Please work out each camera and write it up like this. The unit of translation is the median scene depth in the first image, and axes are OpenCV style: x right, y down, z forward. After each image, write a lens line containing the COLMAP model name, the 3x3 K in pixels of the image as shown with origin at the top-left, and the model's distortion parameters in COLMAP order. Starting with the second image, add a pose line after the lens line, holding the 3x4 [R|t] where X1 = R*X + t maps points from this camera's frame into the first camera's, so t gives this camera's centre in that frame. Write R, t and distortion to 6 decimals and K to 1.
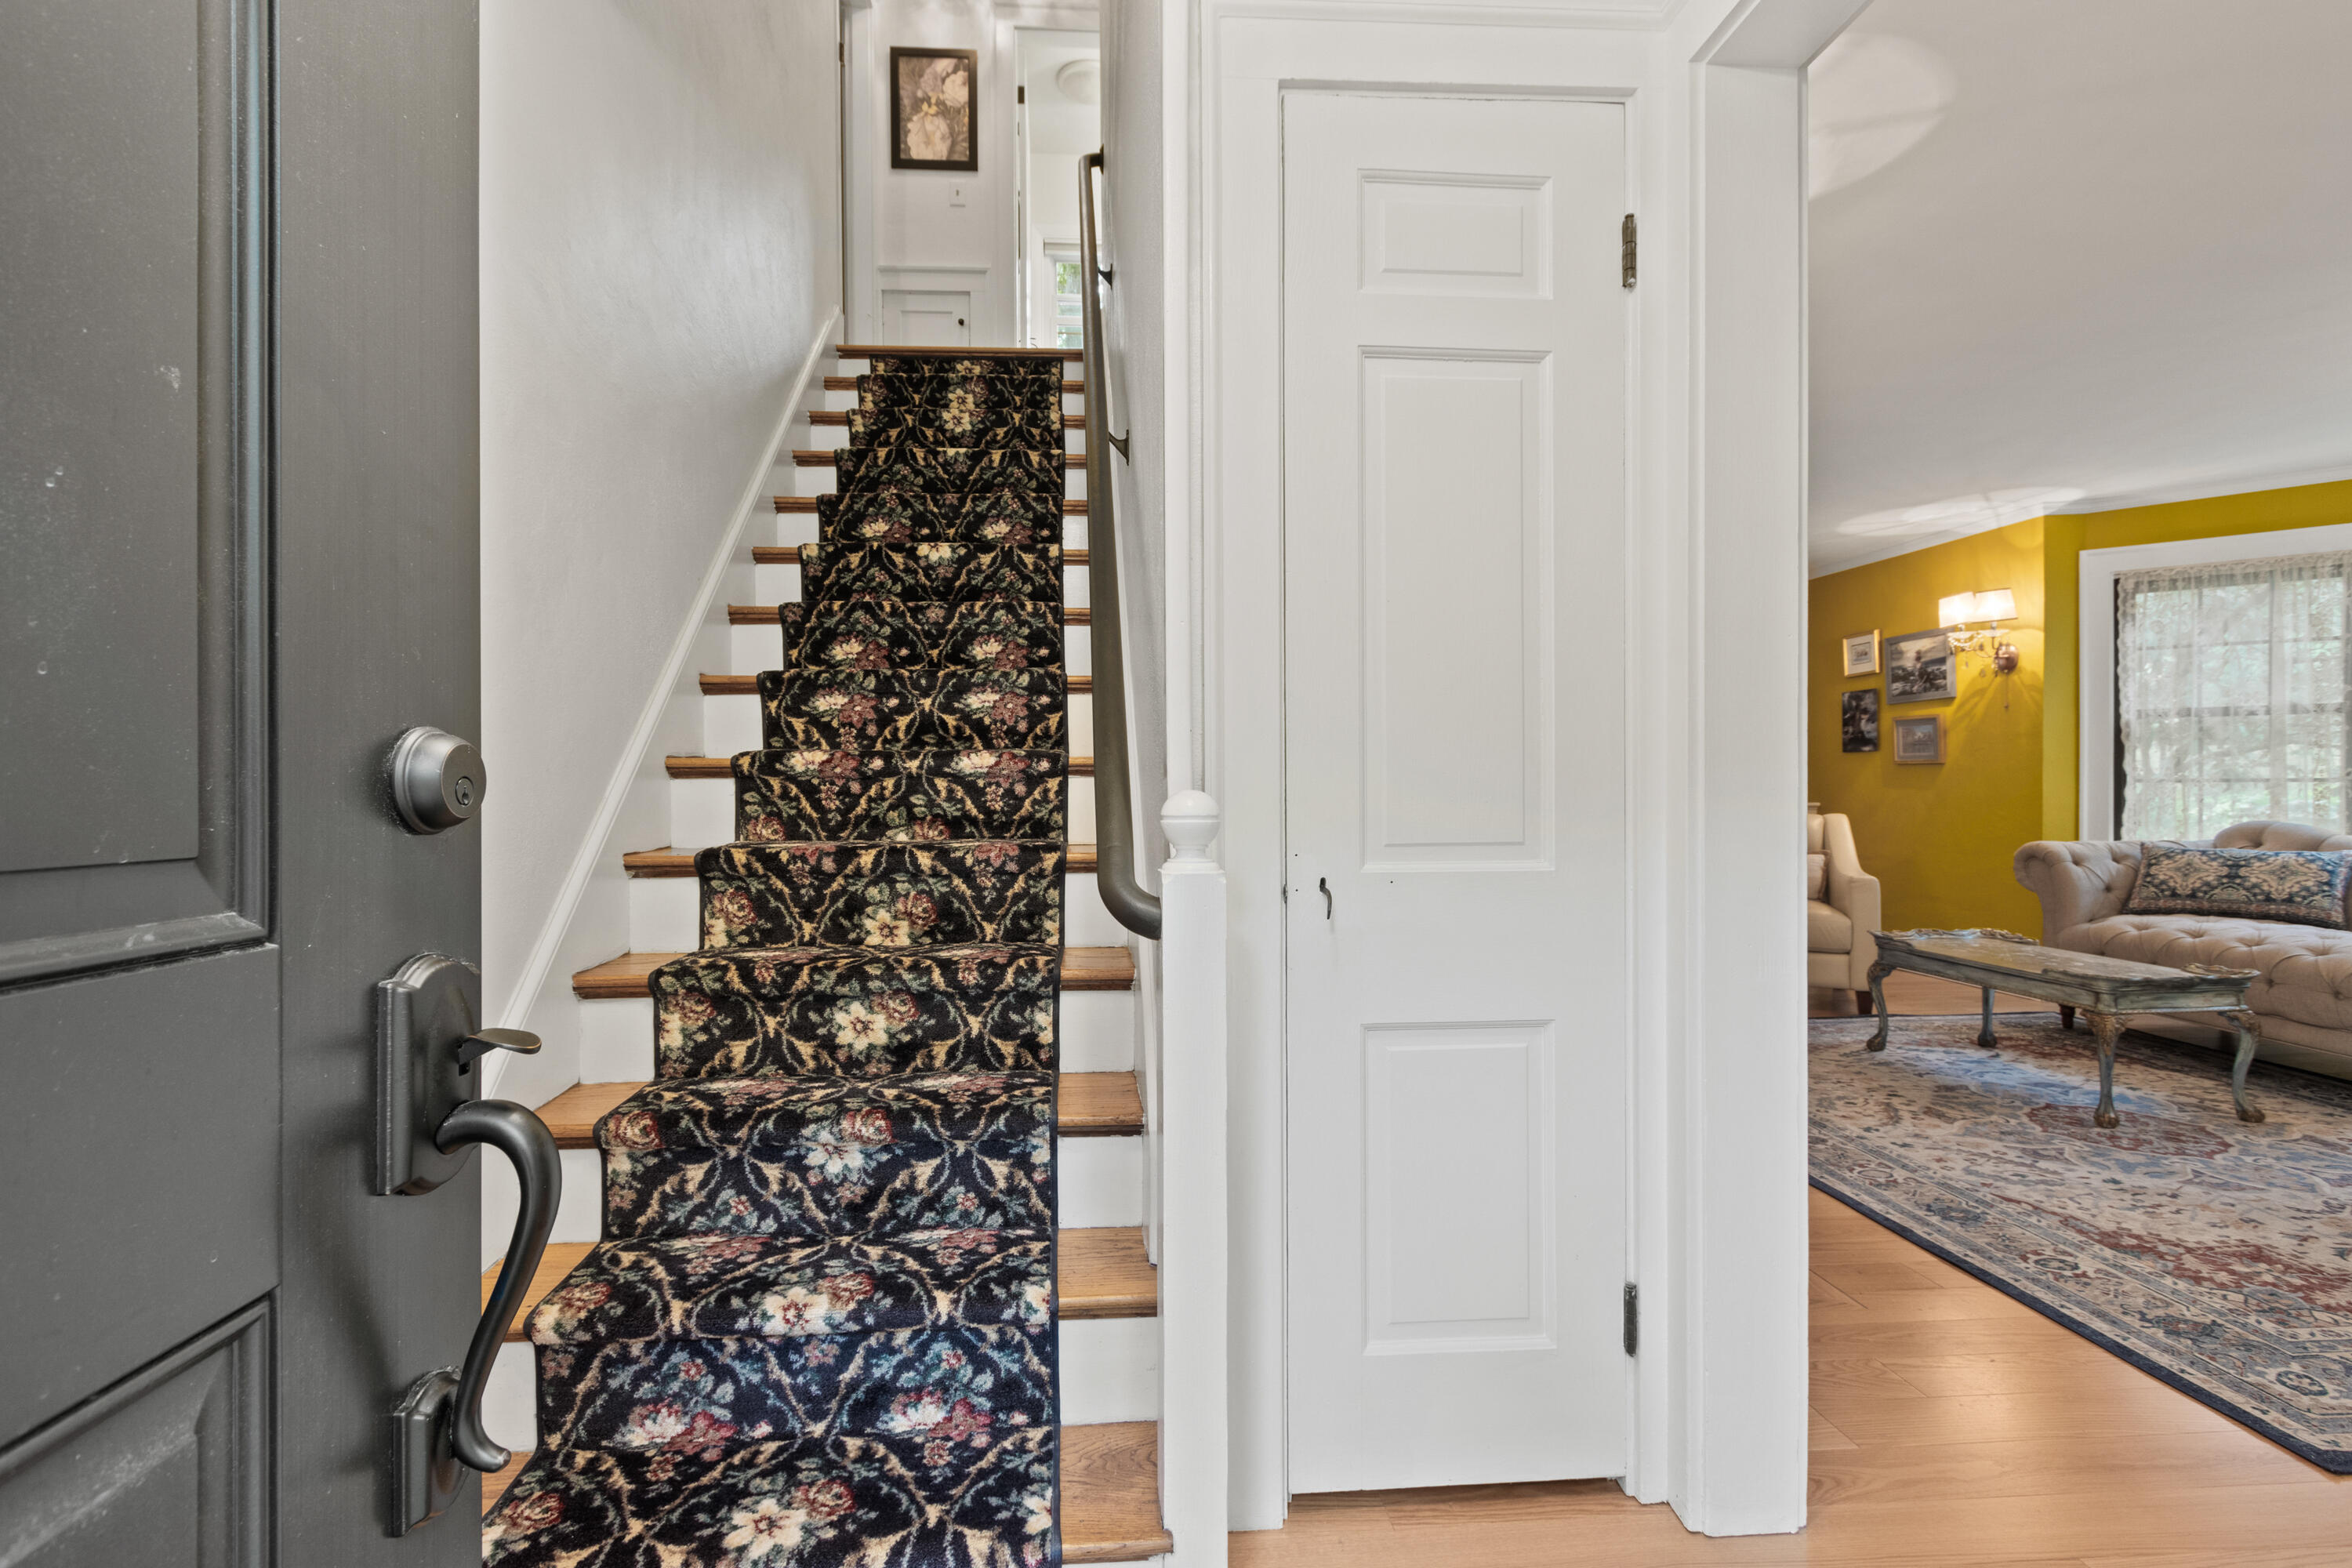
lens RADIAL K [[1083.9, 0, 1165.5], [0, 1083.9, 785.7], [0, 0, 1]] dist [0.001471, -0.000156]
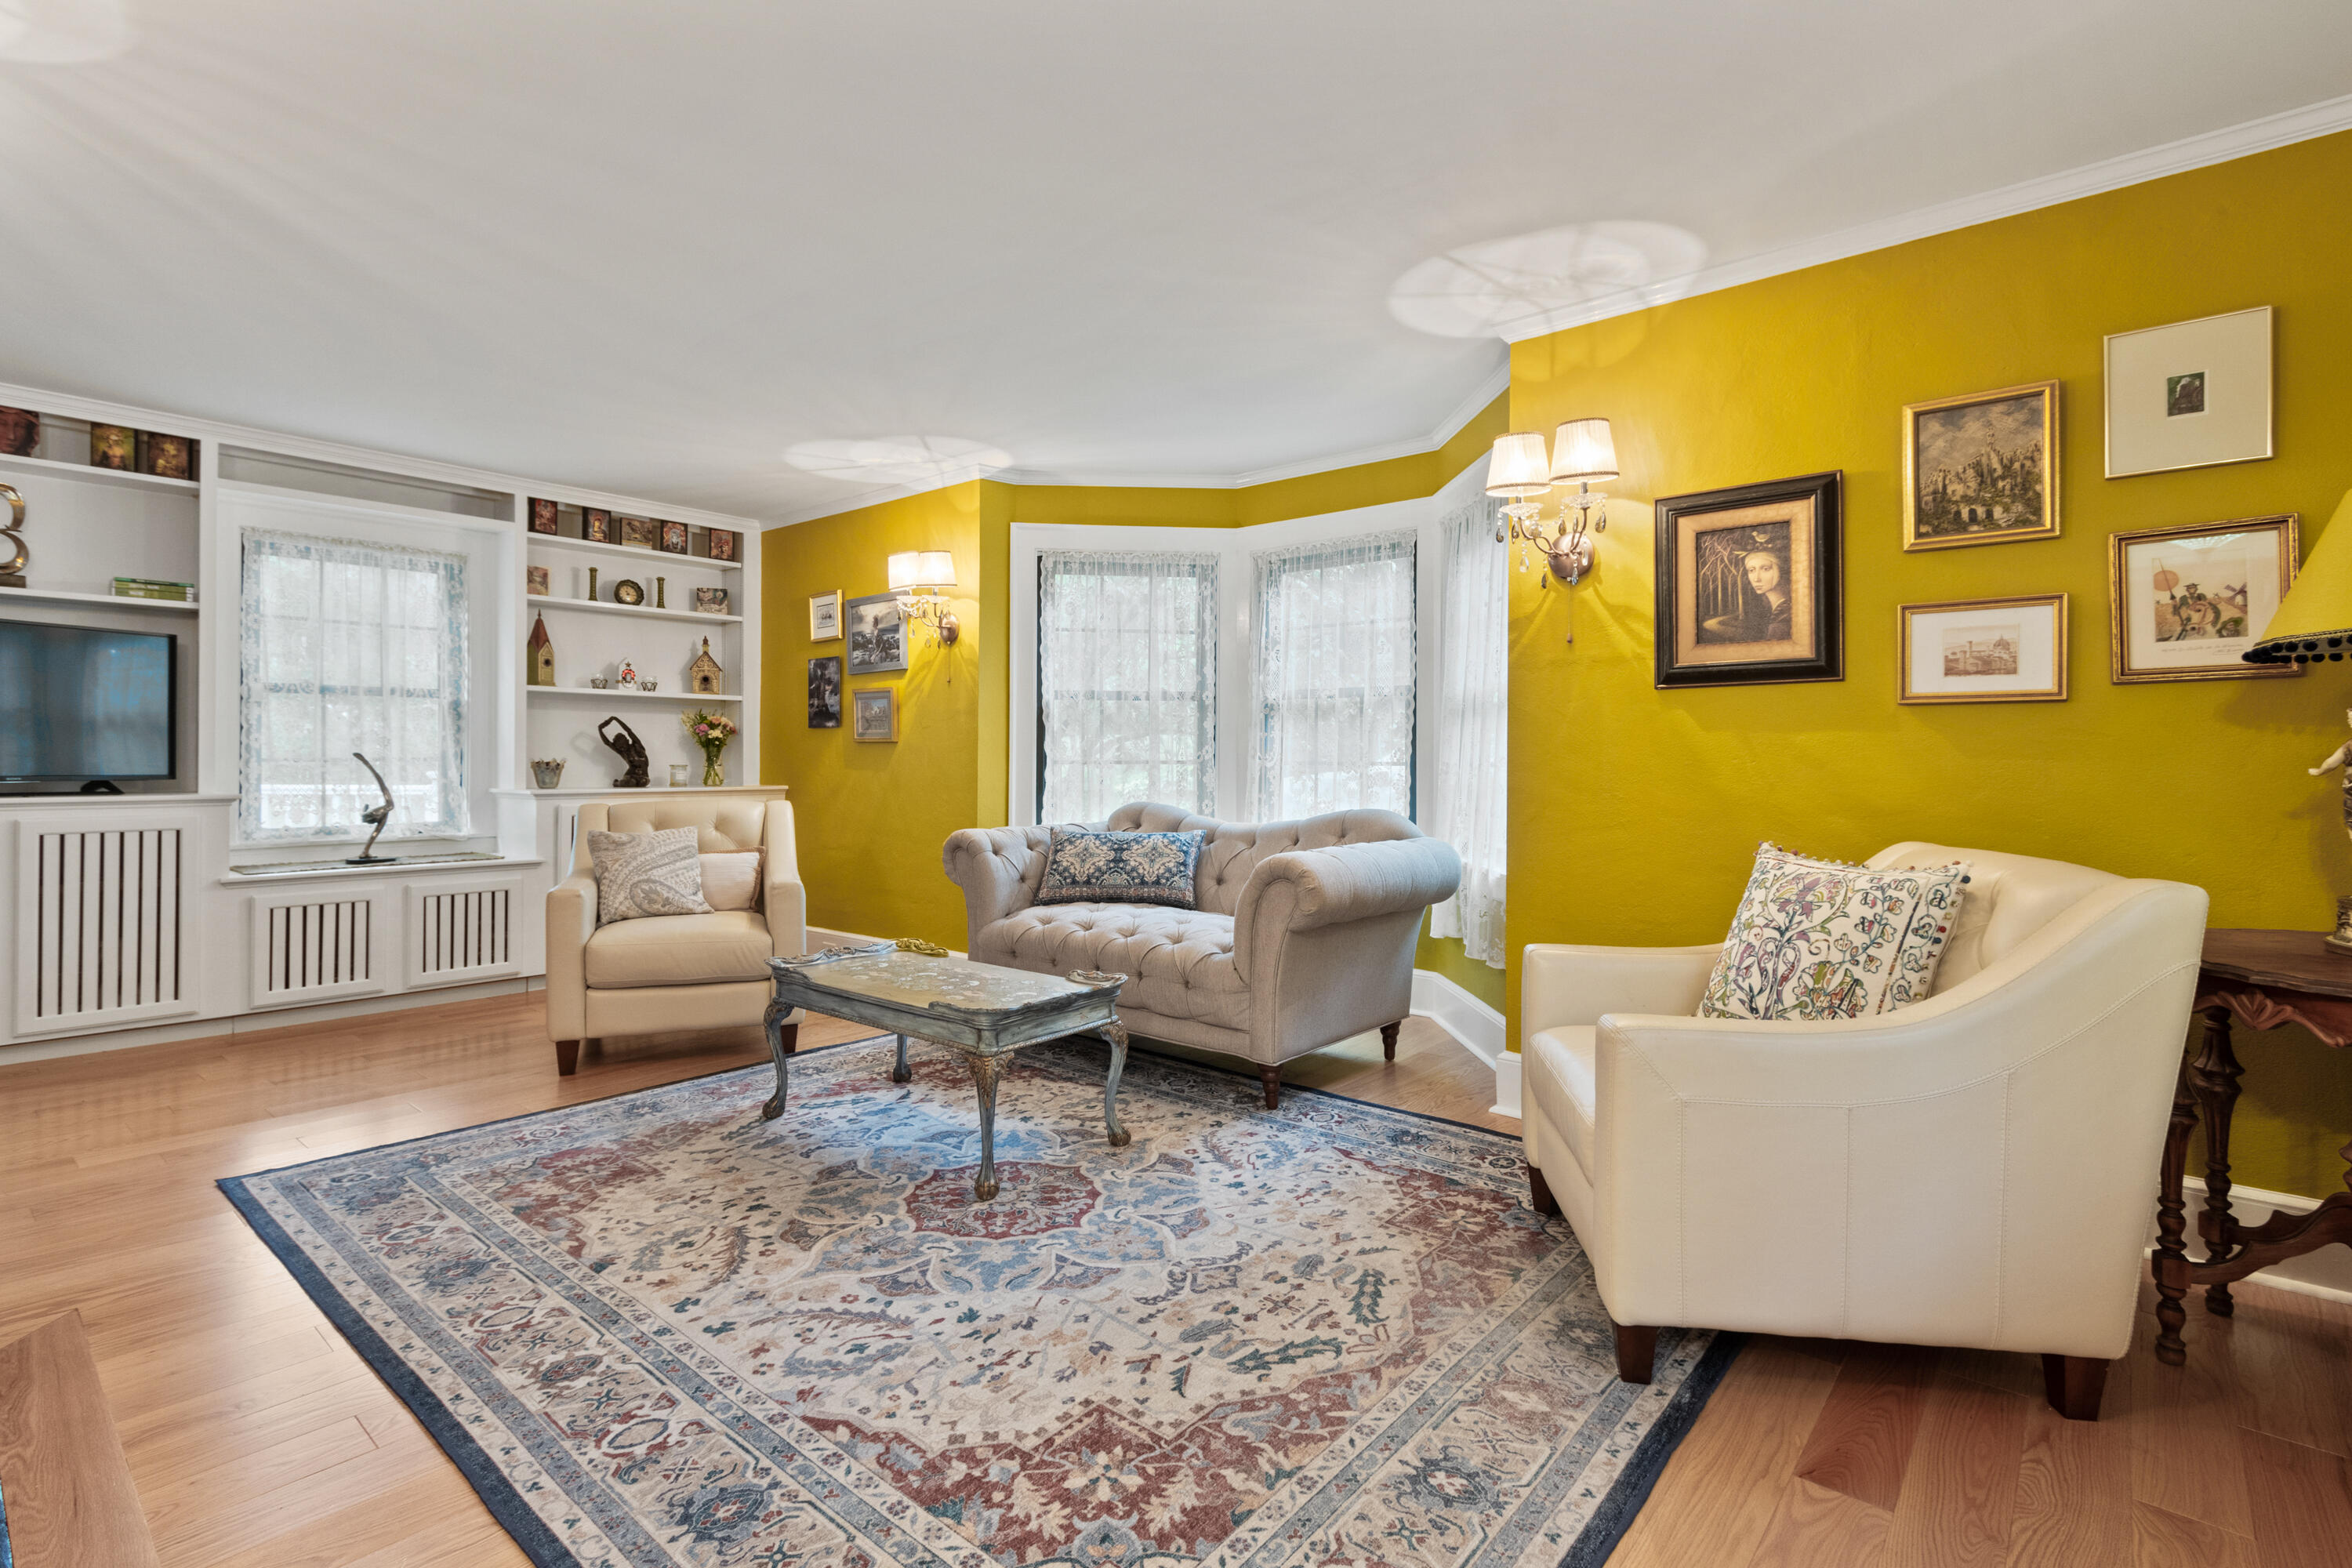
lens RADIAL K [[1107.4, 0, 1160.6], [0, 1107.4, 752.9], [0, 0, 1]] dist [0.003781, 0.000472]
pose [[0.704985, 0.010809, 0.709140, 0.279691], [-0.003952, 0.999928, -0.011312, -0.002438], [-0.709211, 0.005172, 0.704977, 0.248193]]
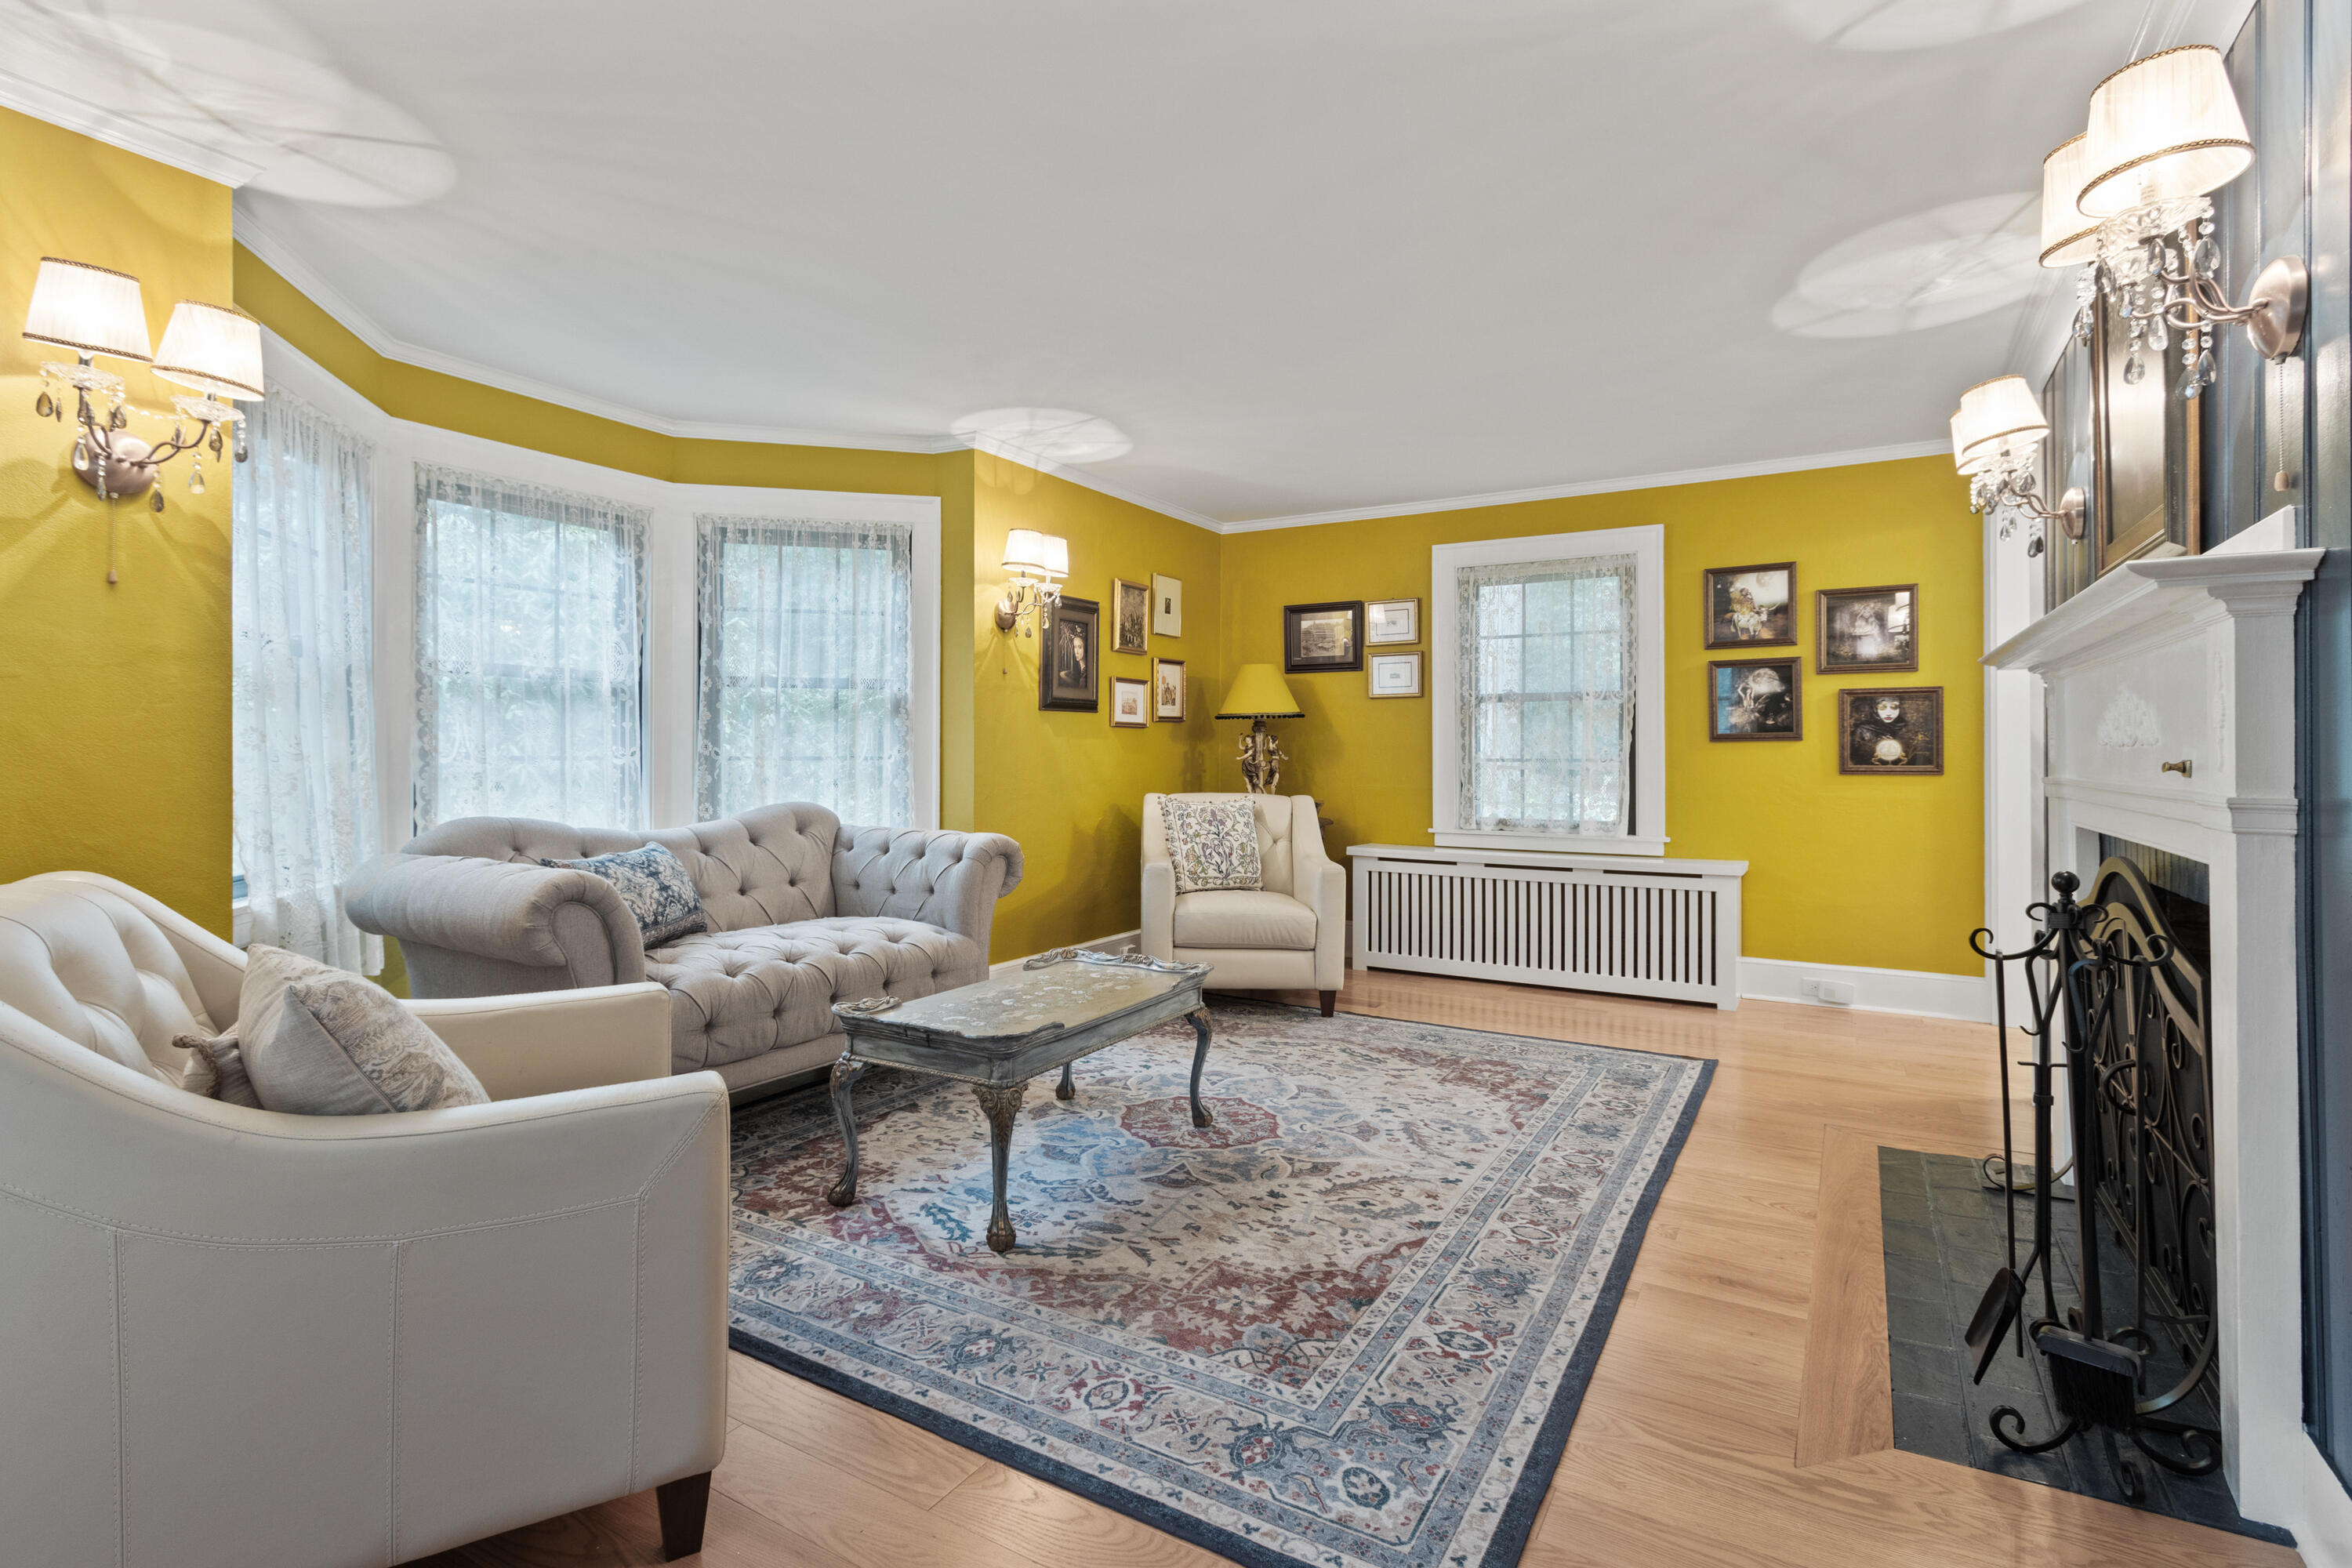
lens RADIAL K [[1107.4, 0, 1160.6], [0, 1107.4, 752.9], [0, 0, 1]] dist [0.003781, 0.000472]
pose [[-0.812011, 0.002898, 0.583635, 0.247597], [0.001946, 0.999996, -0.002258, -0.005690], [-0.583639, -0.000698, -0.812013, 1.341058]]
